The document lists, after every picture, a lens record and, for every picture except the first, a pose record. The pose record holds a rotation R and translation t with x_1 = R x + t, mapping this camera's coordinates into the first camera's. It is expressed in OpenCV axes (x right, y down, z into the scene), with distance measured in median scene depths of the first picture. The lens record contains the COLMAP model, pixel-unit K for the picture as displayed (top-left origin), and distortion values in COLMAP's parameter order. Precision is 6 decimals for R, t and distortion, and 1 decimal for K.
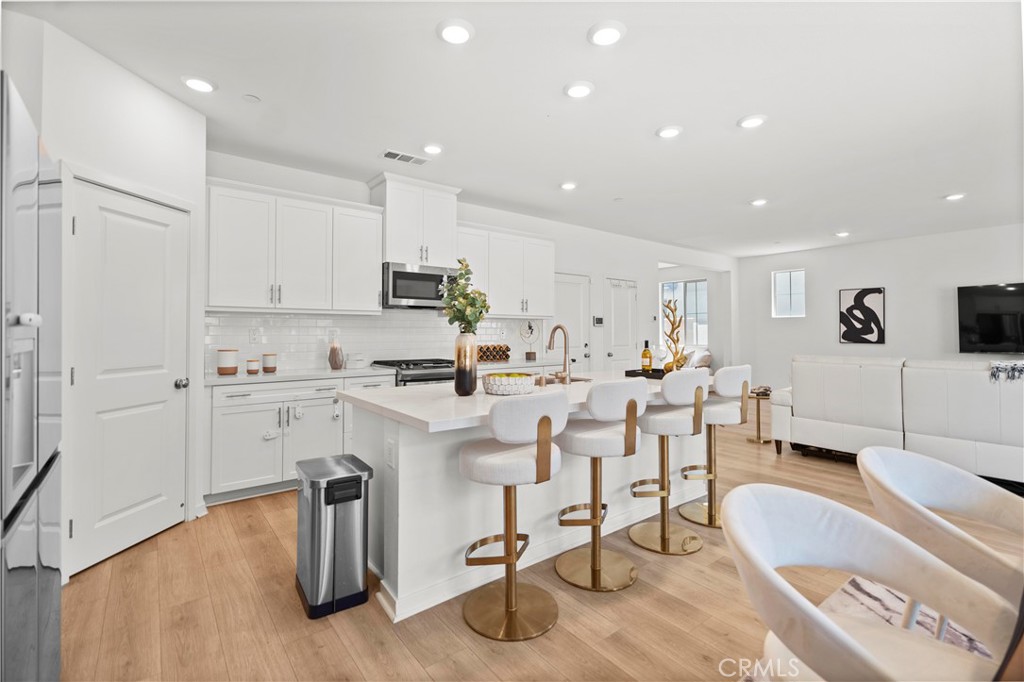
lens RADIAL K [[463.8, 0, 508.5], [0, 463.8, 322.4], [0, 0, 1]] dist [0.010387, -0.002887]
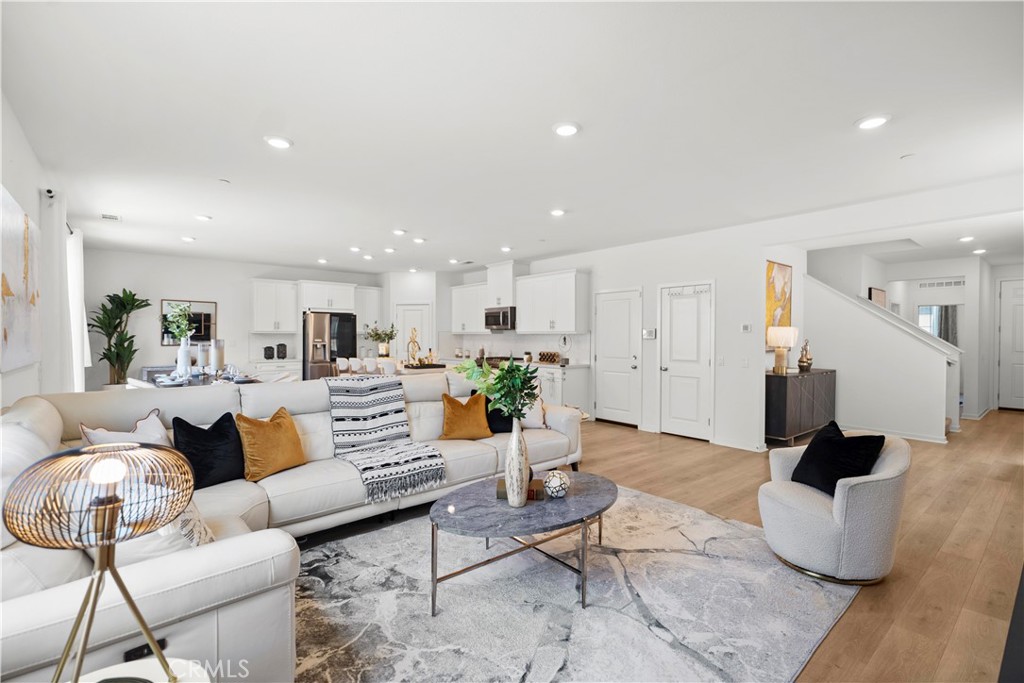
lens RADIAL K [[463.8, 0, 514.0], [0, 463.8, 347.8], [0, 0, 1]] dist [0.010387, -0.002887]
pose [[0.030600, 0.022106, -0.999287, 1.577526], [0.017960, 0.999582, 0.022662, 0.000529], [0.999370, -0.018641, 0.030190, 0.922335]]
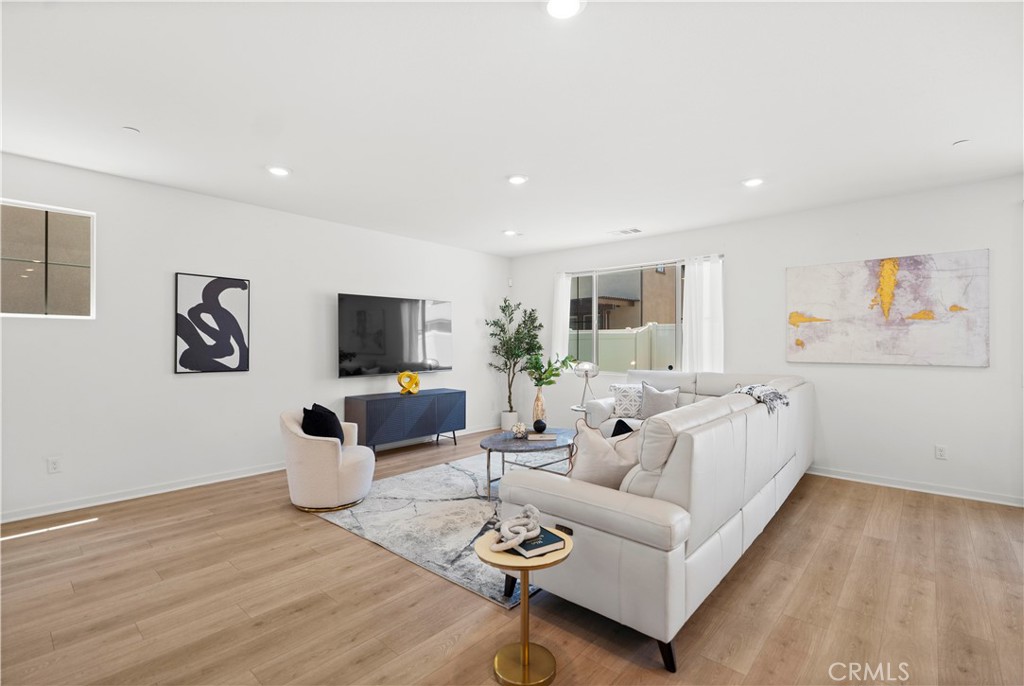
lens RADIAL K [[463.8, 0, 514.4], [0, 463.8, 342.7], [0, 0, 1]] dist [0.010387, -0.002887]
pose [[-0.184993, 0.005184, 0.982726, 0.200288], [-0.023729, 0.999671, -0.009740, 0.008682], [-0.982453, -0.025121, -0.184809, 1.156007]]
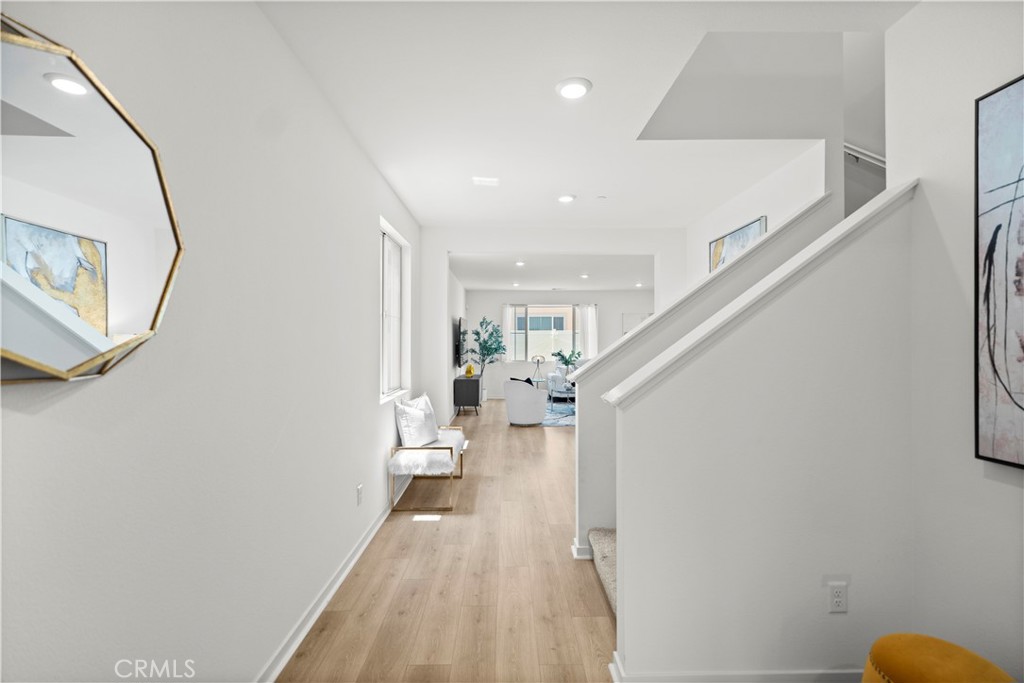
lens RADIAL K [[463.8, 0, 515.8], [0, 463.8, 343.1], [0, 0, 1]] dist [0.010387, -0.002887]
pose [[-0.799500, 0.003036, 0.600658, 0.096987], [-0.011551, 0.999725, -0.020428, 0.029868], [-0.600555, -0.023271, -0.799245, 2.622019]]
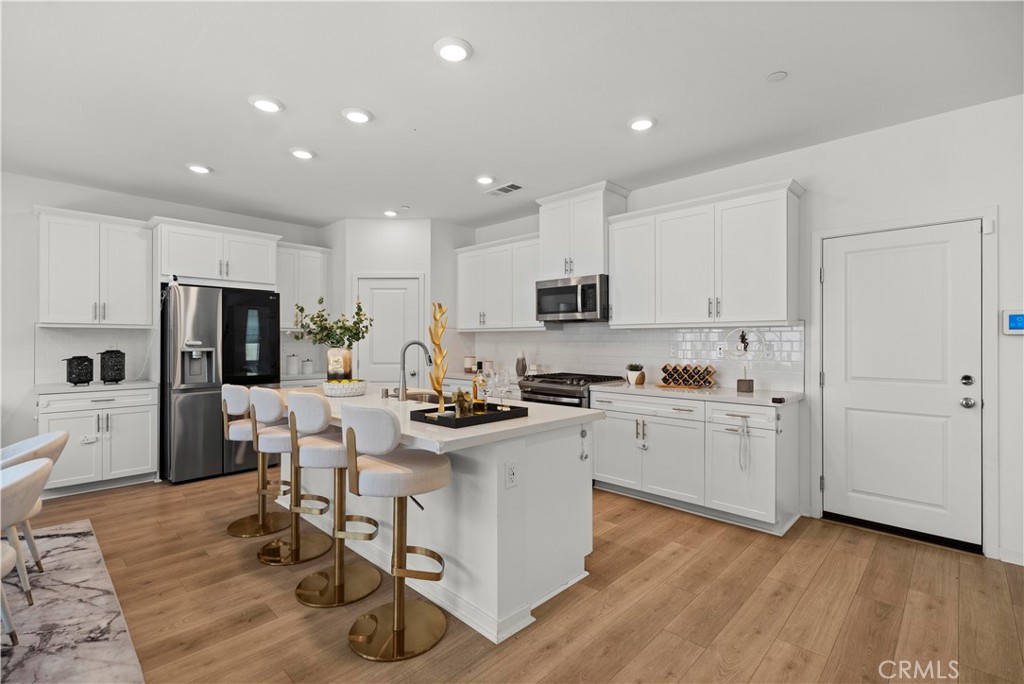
lens RADIAL K [[463.8, 0, 514.7], [0, 463.8, 343.5], [0, 0, 1]] dist [0.010387, -0.002887]
pose [[0.145900, 0.003623, -0.989293, 0.707980], [0.019511, 0.999788, 0.006539, 0.006067], [0.989107, -0.020256, 0.145798, 0.684711]]
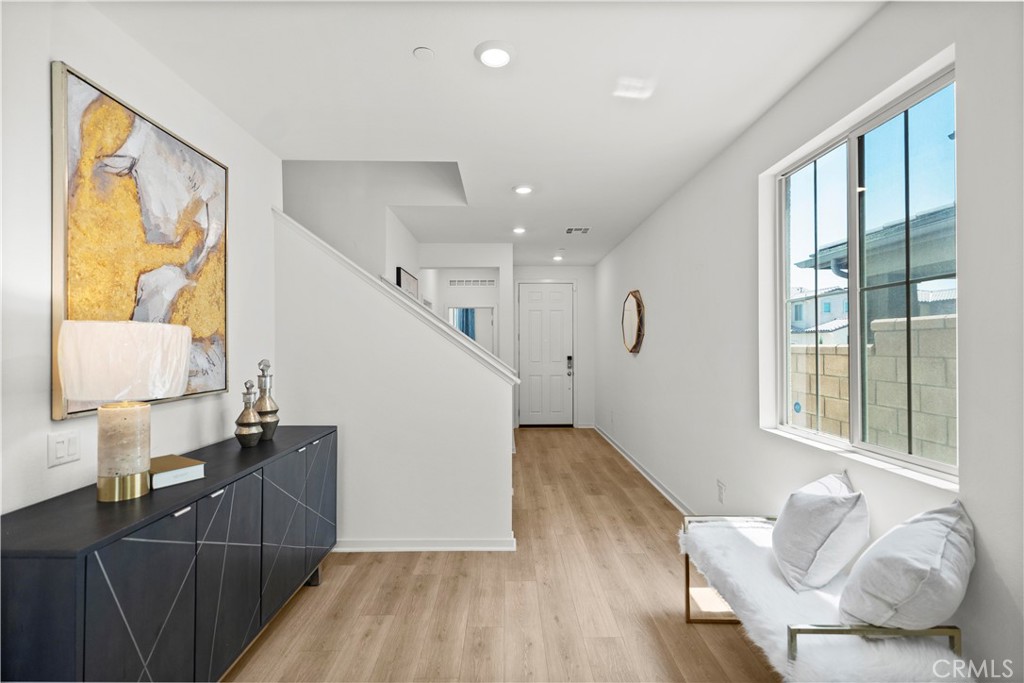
lens RADIAL K [[463.8, 0, 511.9], [0, 463.8, 336.9], [0, 0, 1]] dist [0.010387, -0.002887]
pose [[0.793344, -0.004398, -0.608757, 0.806570], [0.013306, 0.999860, 0.010118, -0.005146], [0.608628, -0.016127, 0.793292, 1.554650]]
